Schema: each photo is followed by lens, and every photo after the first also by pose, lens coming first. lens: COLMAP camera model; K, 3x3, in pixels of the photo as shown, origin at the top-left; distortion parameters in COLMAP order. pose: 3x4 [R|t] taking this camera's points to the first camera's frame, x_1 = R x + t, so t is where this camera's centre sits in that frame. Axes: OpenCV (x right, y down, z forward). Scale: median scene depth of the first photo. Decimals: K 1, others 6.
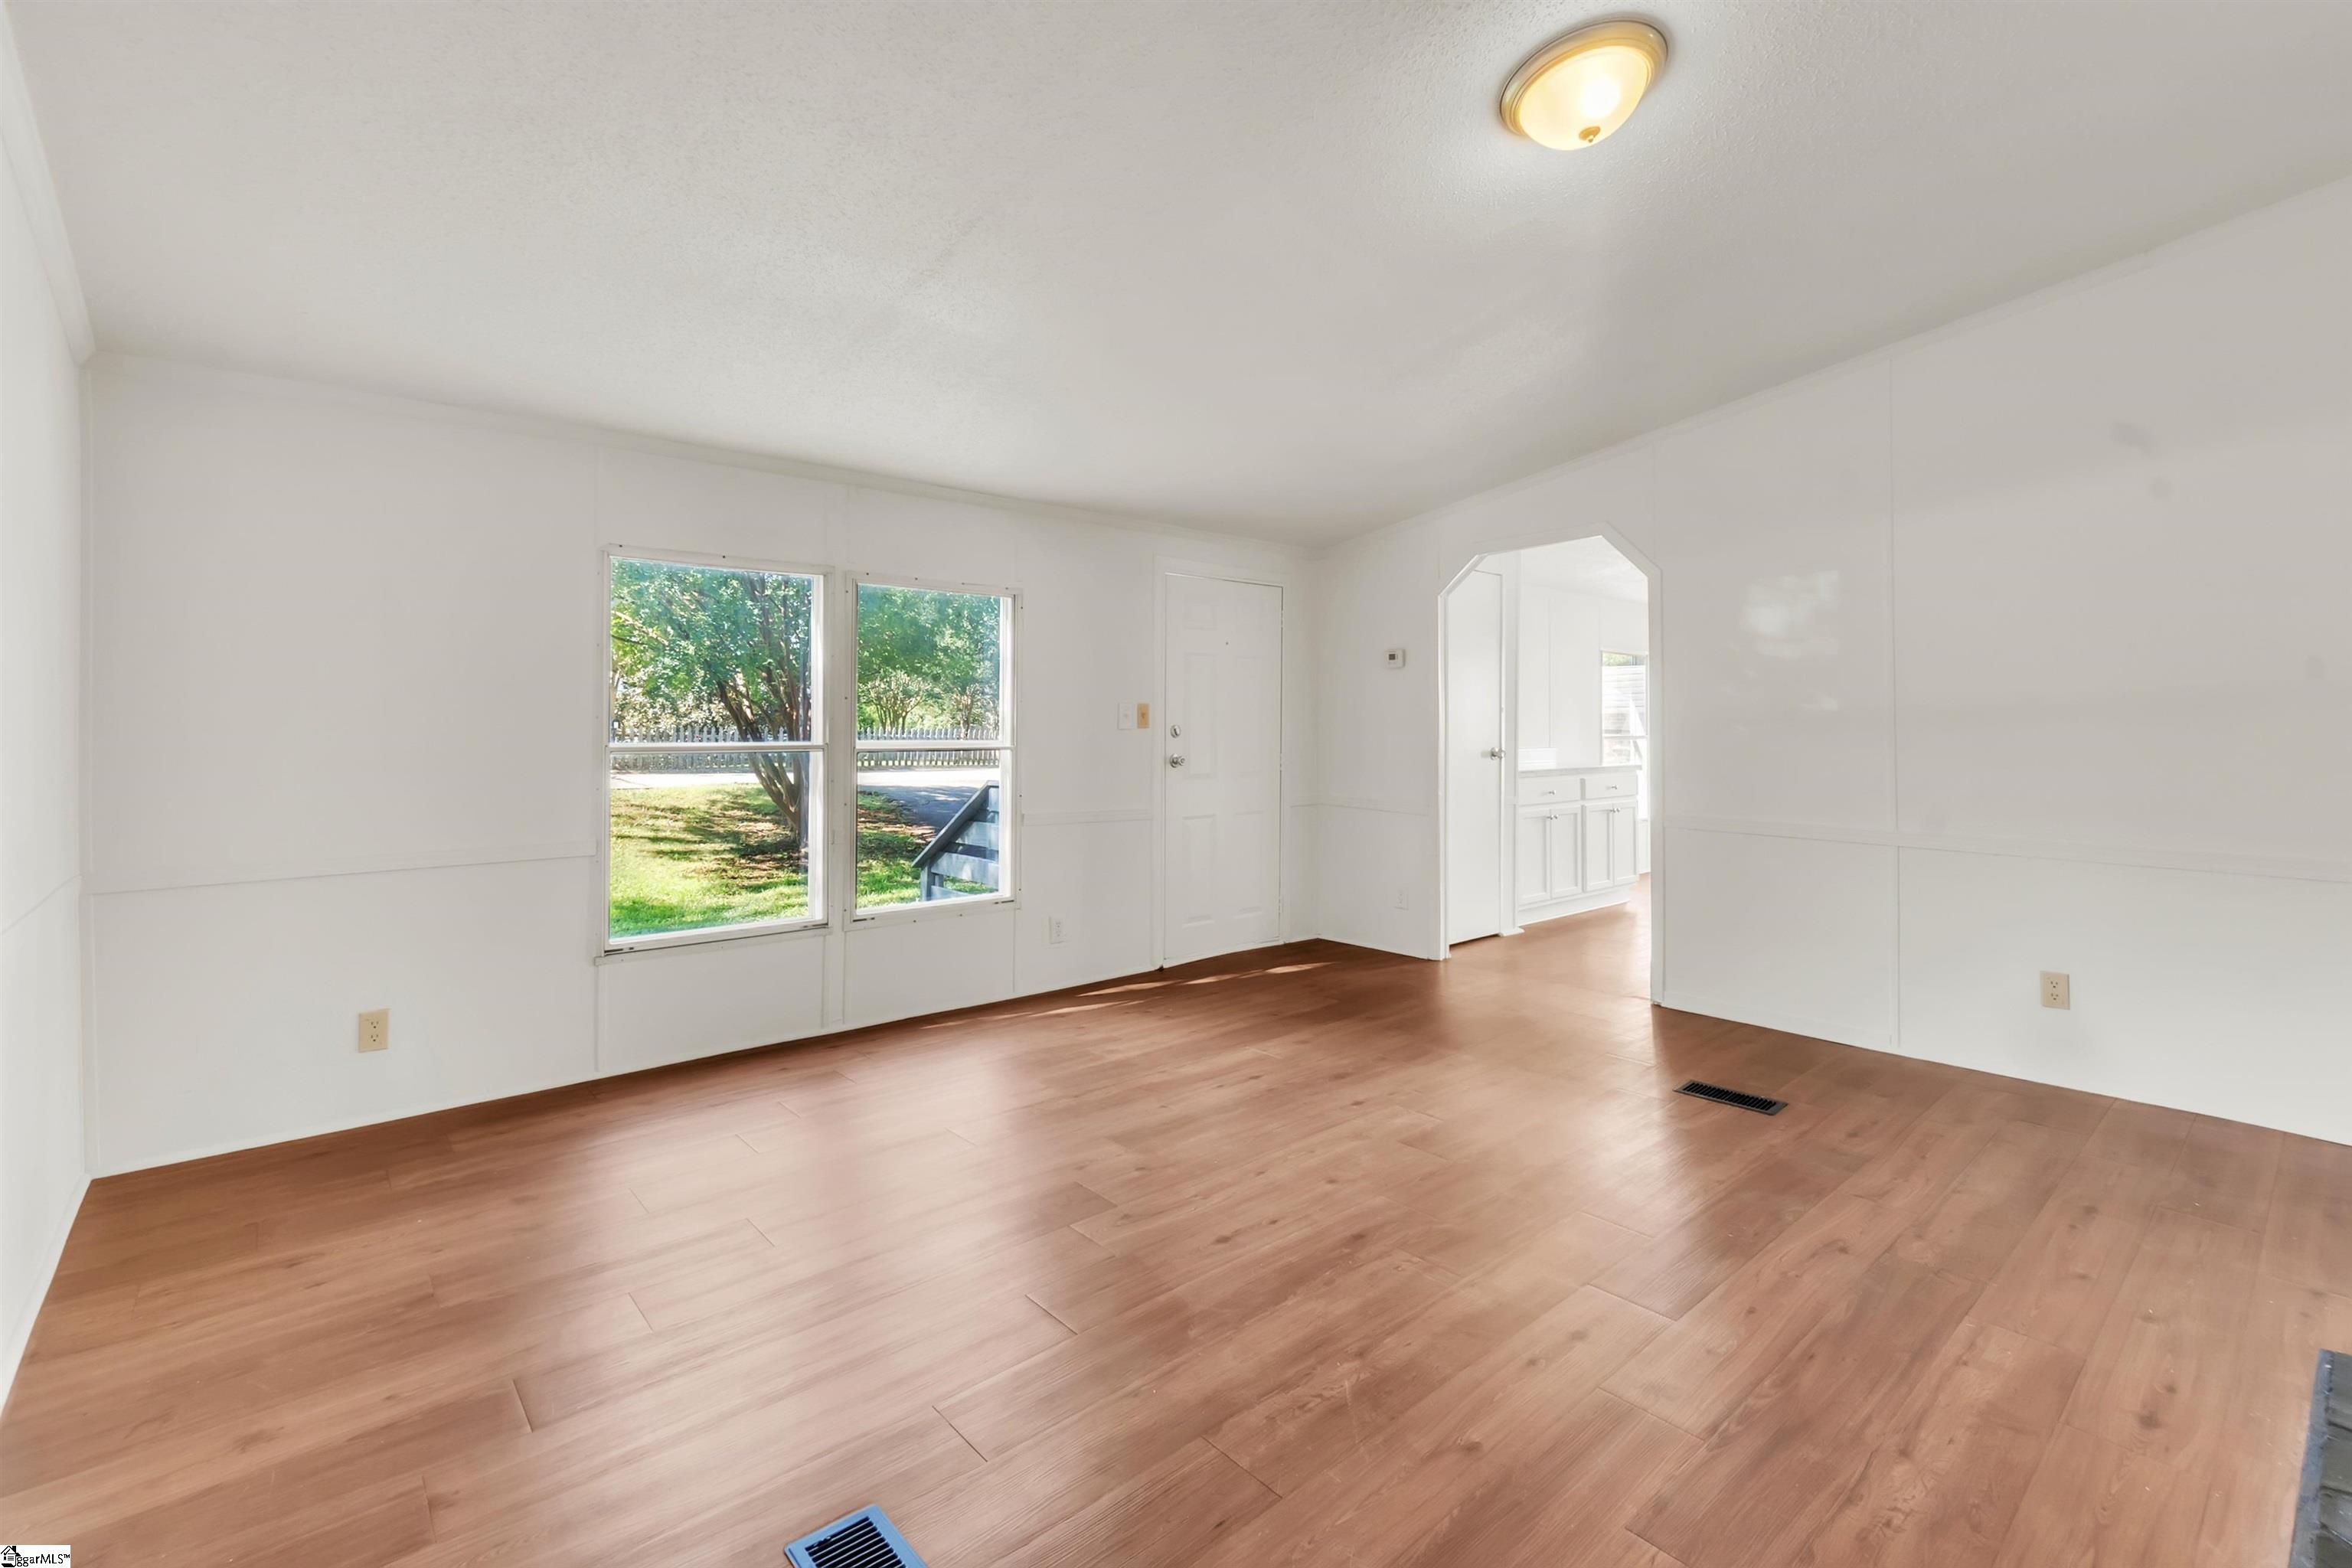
lens RADIAL K [[1030.5, 0, 1154.5], [0, 1030.5, 746.4], [0, 0, 1]] dist [-0.001613, -0.000778]
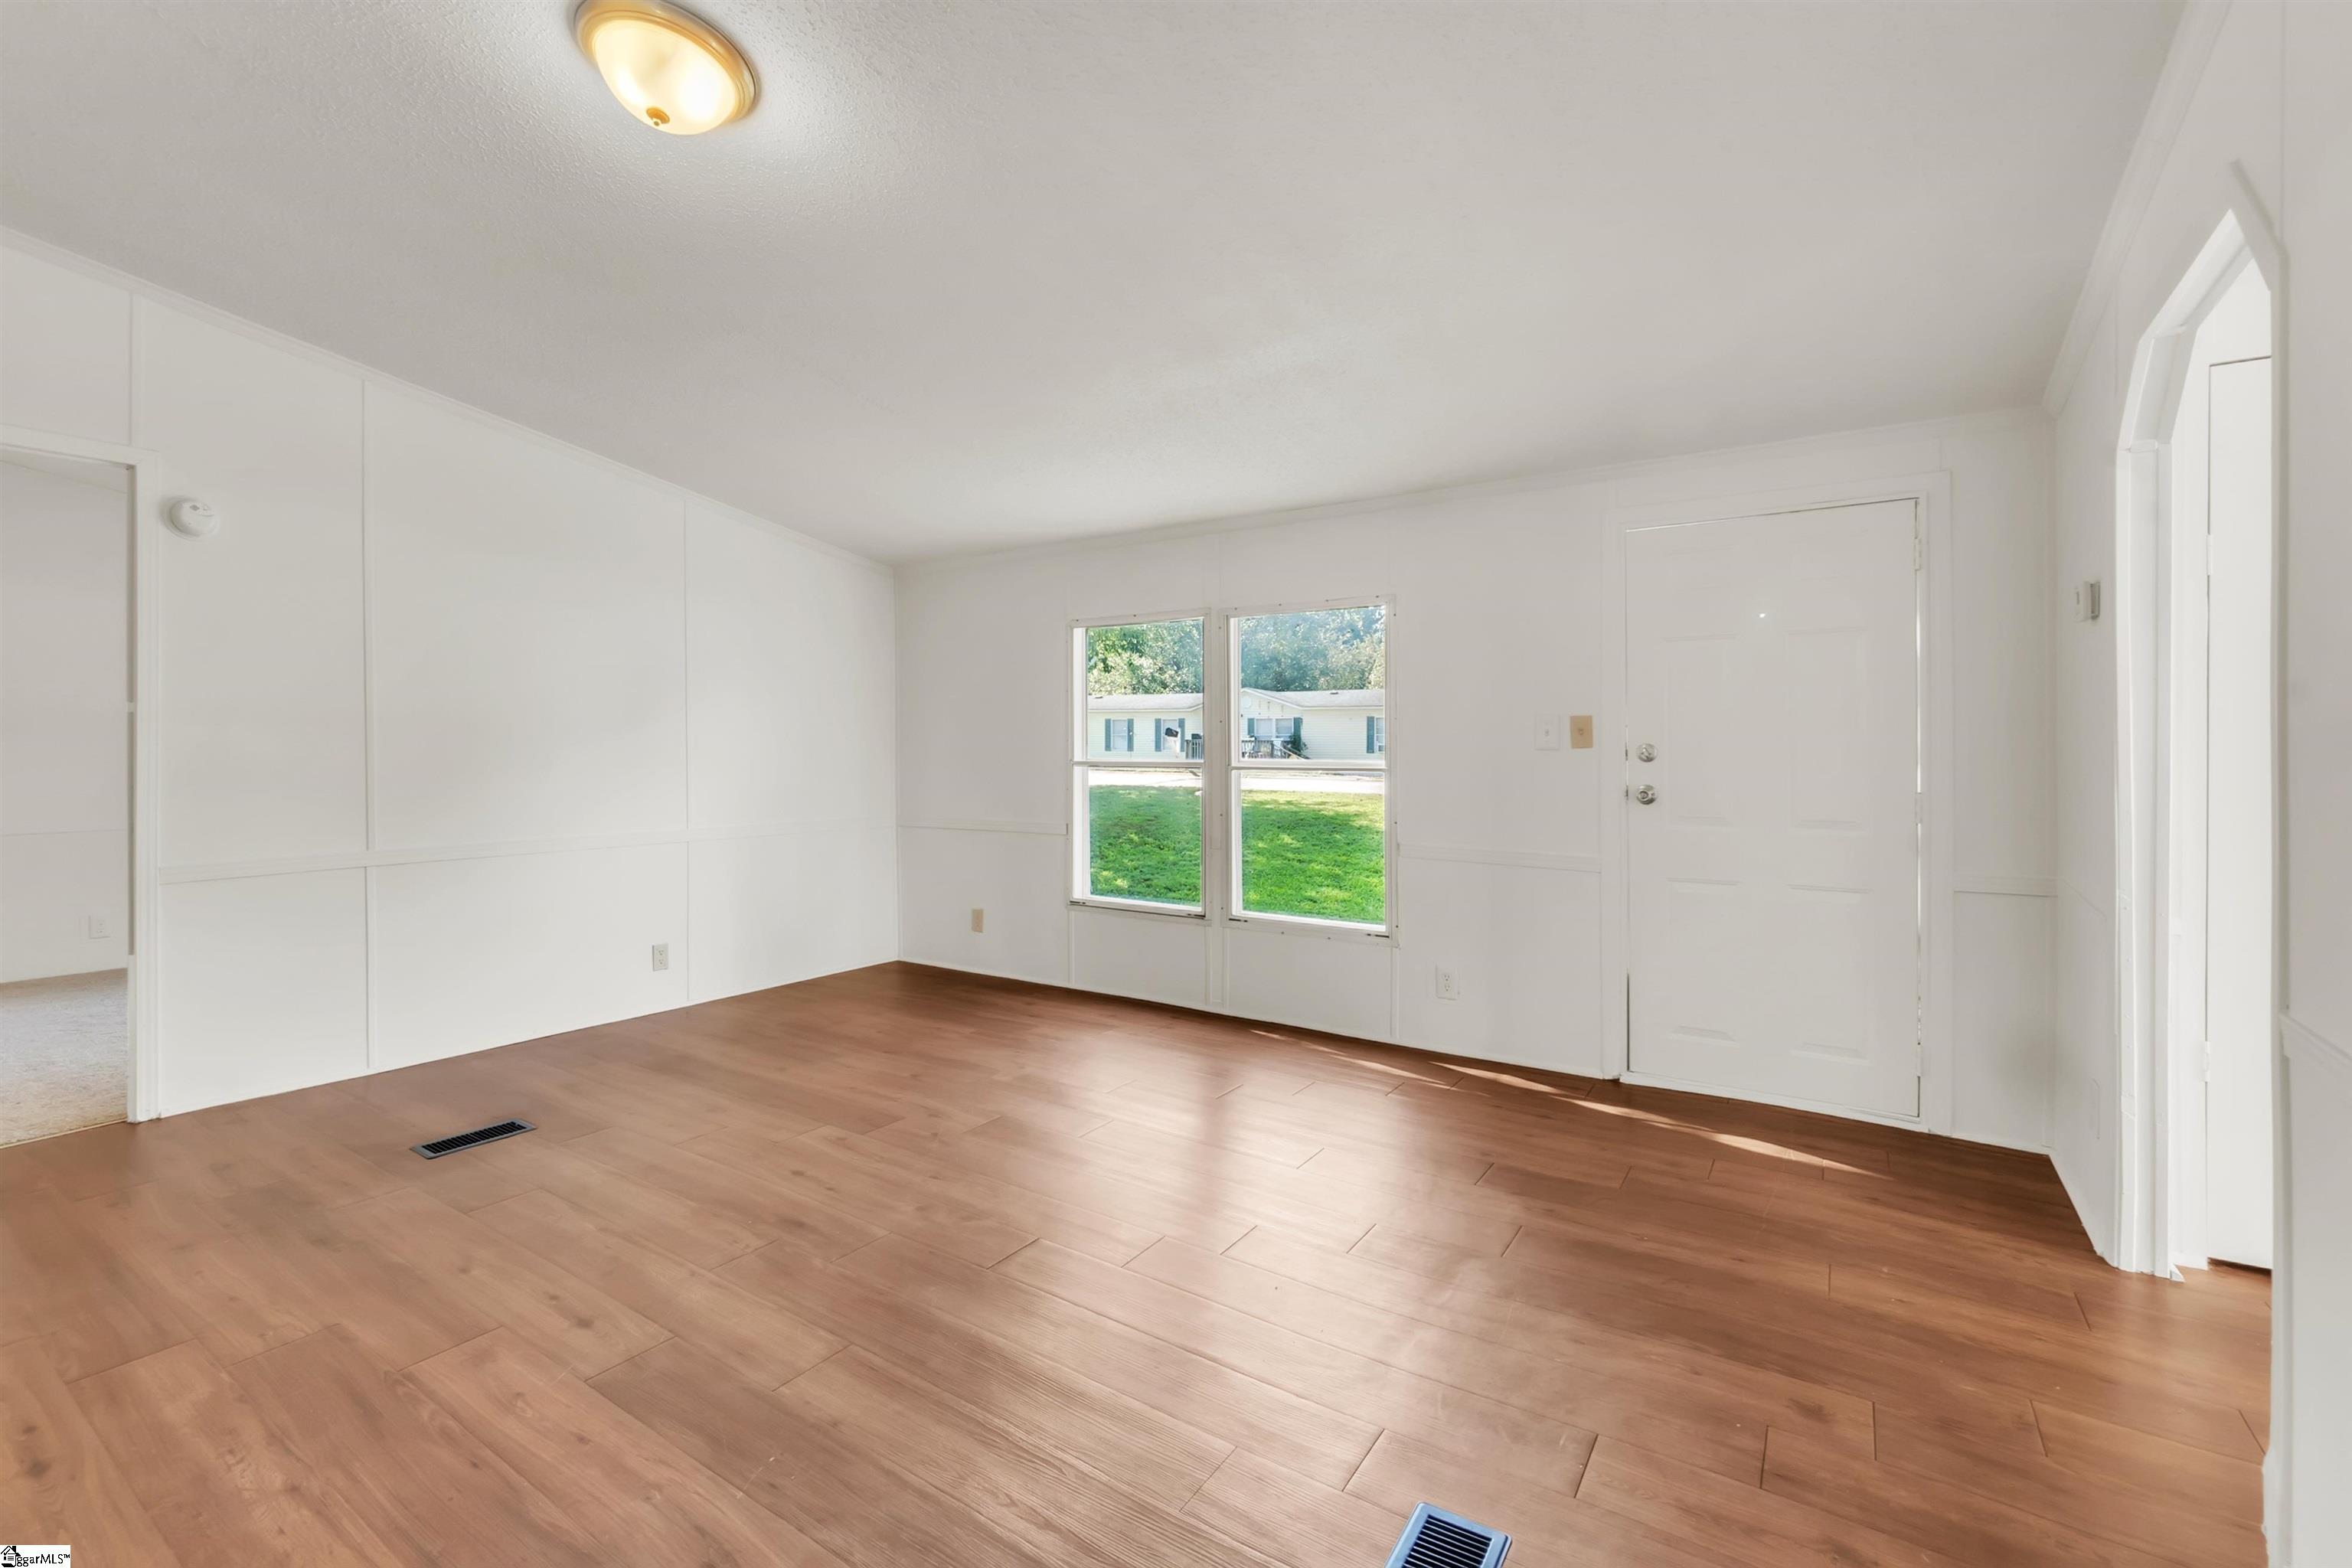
lens RADIAL K [[1030.5, 0, 1154.5], [0, 1030.5, 746.4], [0, 0, 1]] dist [-0.001613, -0.000778]
pose [[0.267698, -0.000139, -0.963503, 1.246530], [-0.018452, 0.999816, -0.005271, -0.018263], [0.963326, 0.019190, 0.267646, 0.998935]]
